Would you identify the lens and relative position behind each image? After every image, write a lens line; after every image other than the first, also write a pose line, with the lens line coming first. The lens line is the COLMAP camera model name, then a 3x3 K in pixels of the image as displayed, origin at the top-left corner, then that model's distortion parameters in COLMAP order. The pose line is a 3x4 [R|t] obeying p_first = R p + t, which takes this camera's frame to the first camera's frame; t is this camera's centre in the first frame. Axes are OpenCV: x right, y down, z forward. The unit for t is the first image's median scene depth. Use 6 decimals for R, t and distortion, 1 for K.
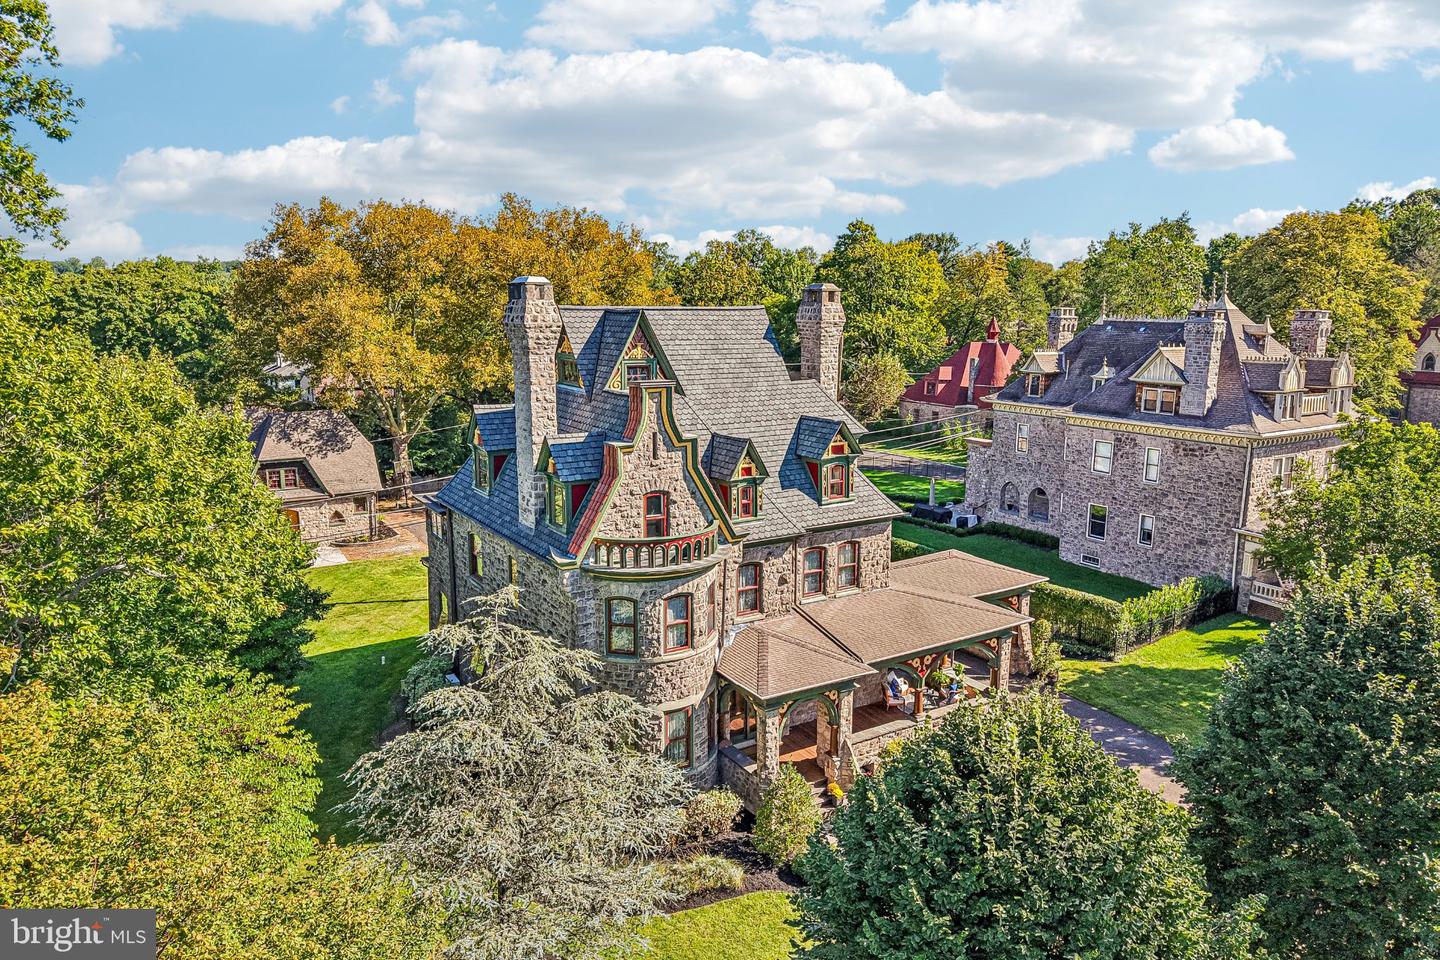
lens RADIAL K [[973.4, 0, 715.3], [0, 973.4, 434.3], [0, 0, 1]] dist [0.047189, -0.056301]
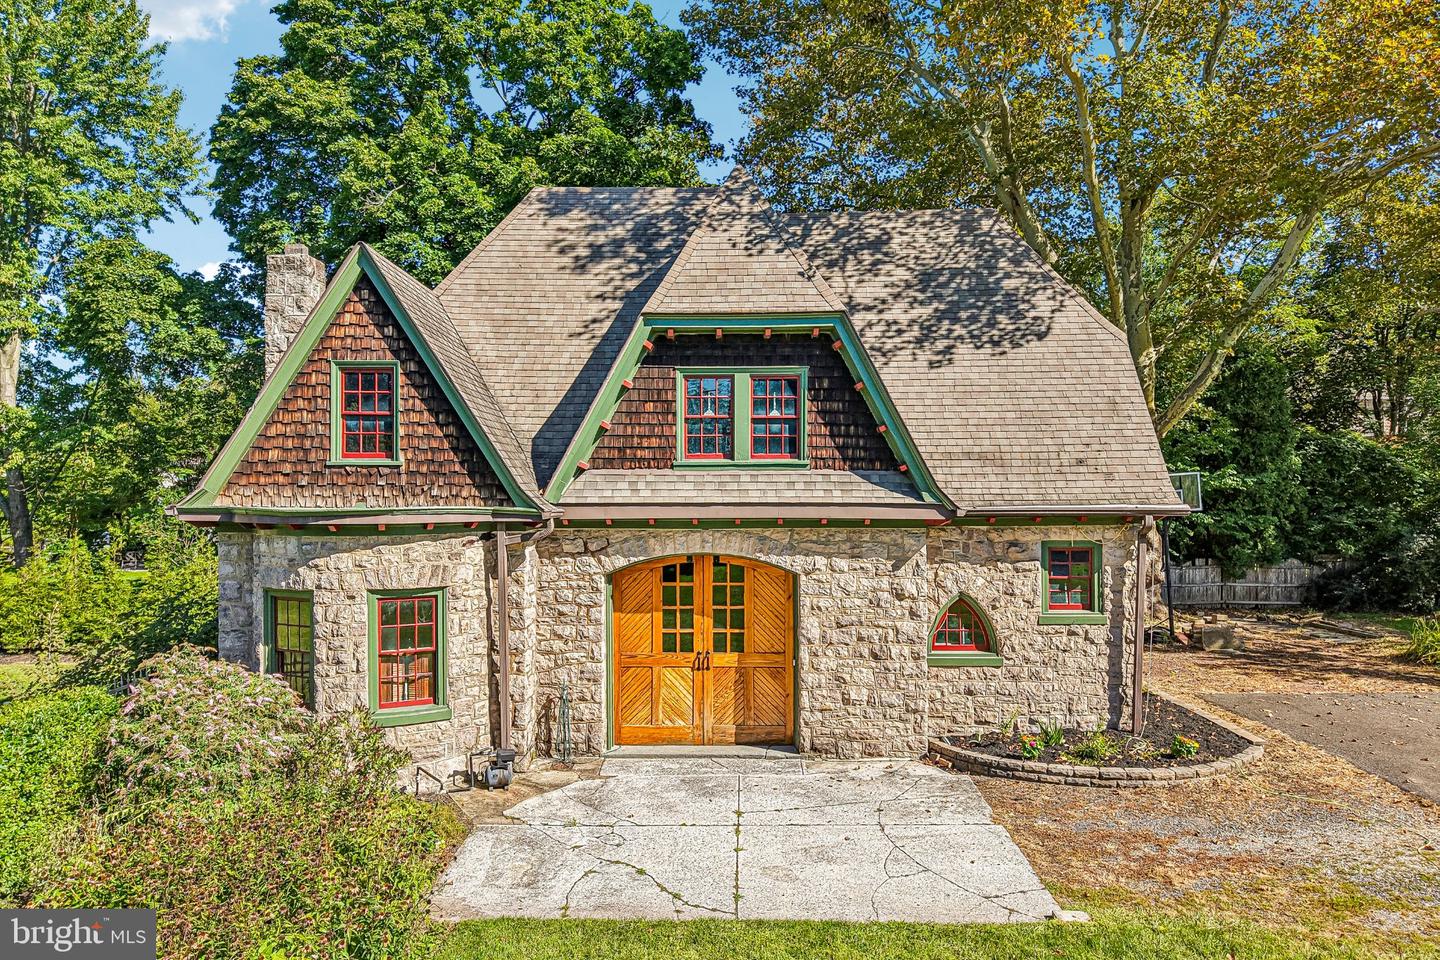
lens RADIAL K [[973.4, 0, 722.9], [0, 973.4, 474.6], [0, 0, 1]] dist [0.047189, -0.056301]
pose [[0.848781, -0.002697, -0.528738, -0.634929], [-0.072739, 0.989884, -0.121816, 0.163237], [0.523718, 0.141855, 0.839998, 1.571045]]
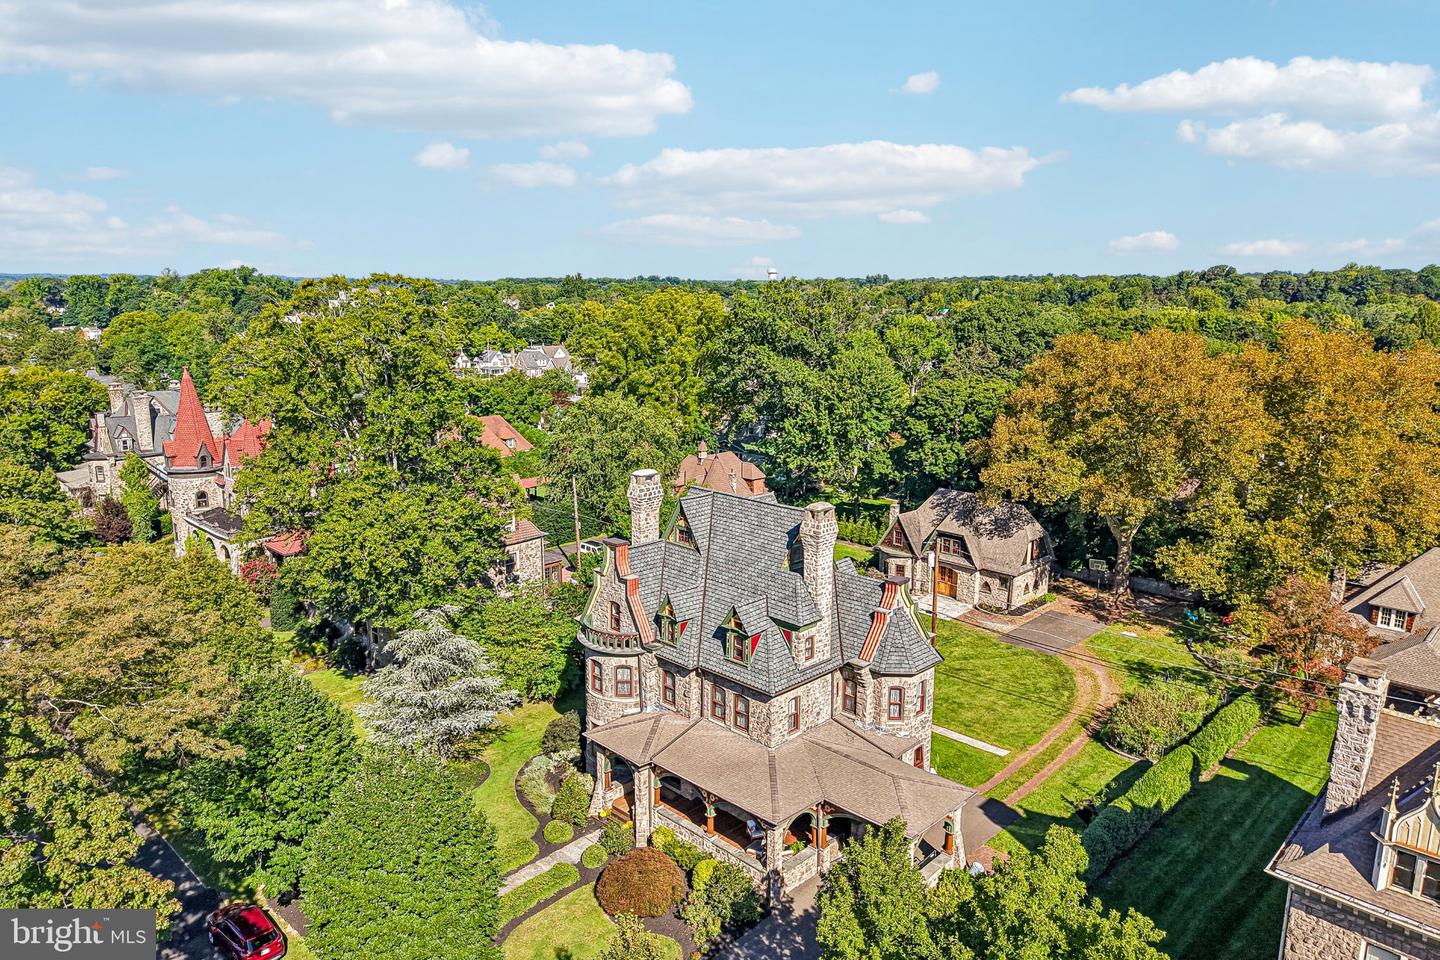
lens RADIAL K [[973.4, 0, 716.1], [0, 973.4, 471.3], [0, 0, 1]] dist [0.047189, -0.056301]
pose [[0.232342, 0.185248, -0.954830, 1.445700], [-0.142684, 0.977566, 0.154939, -0.420322], [0.962111, 0.100240, 0.253562, 0.641713]]
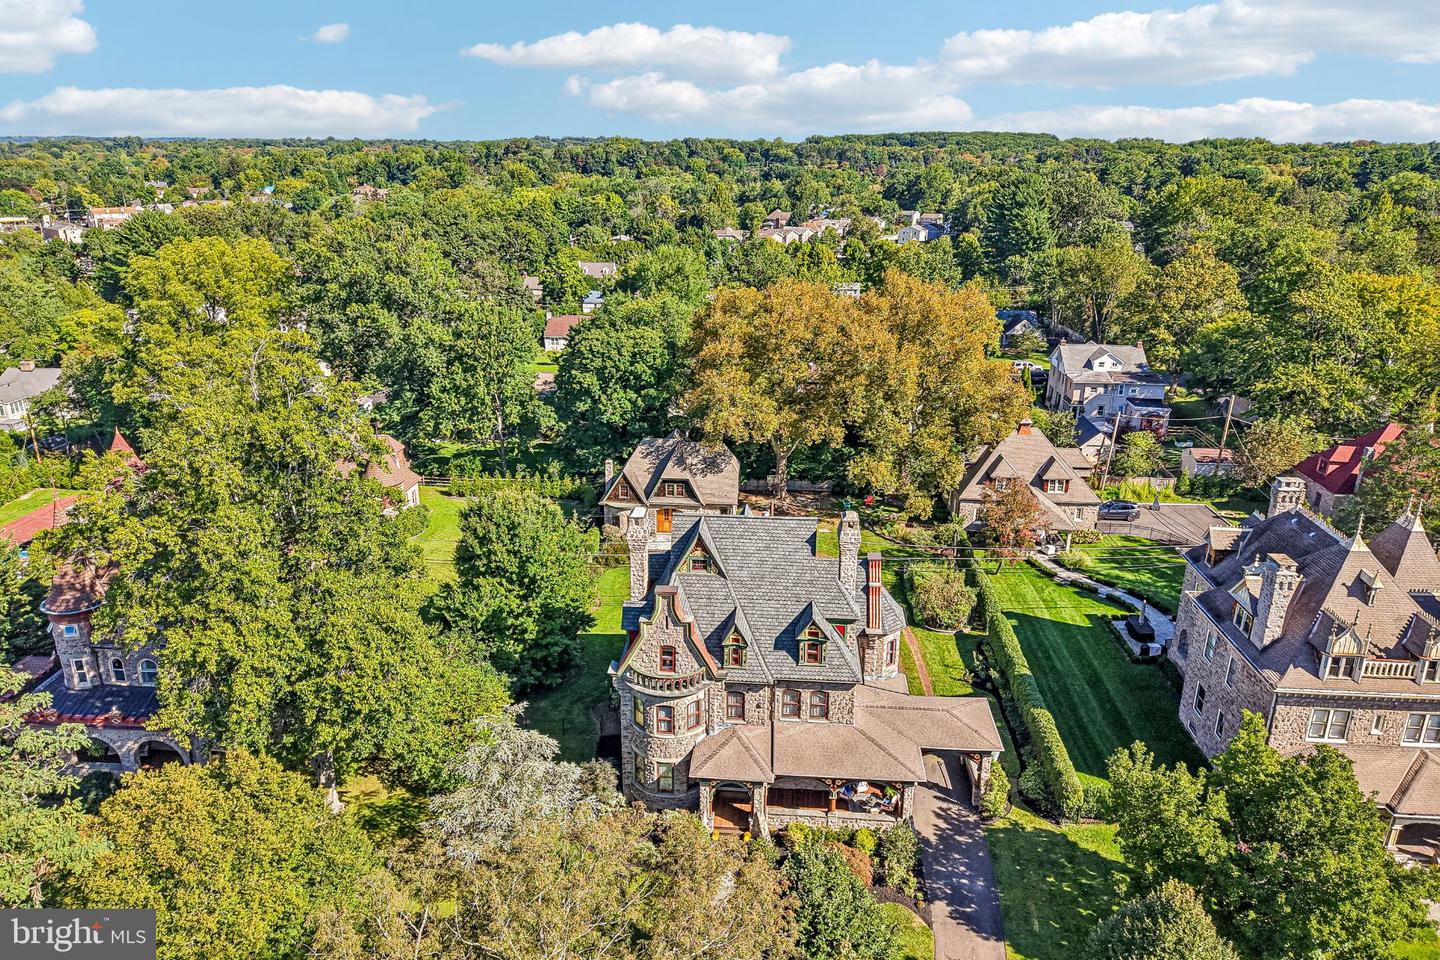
lens RADIAL K [[973.4, 0, 725.5], [0, 973.4, 470.4], [0, 0, 1]] dist [0.047189, -0.056301]
pose [[0.808633, 0.190443, -0.556636, 0.868390], [-0.089879, 0.975040, 0.203025, -0.568021], [0.581407, -0.114143, 0.805566, -0.309573]]
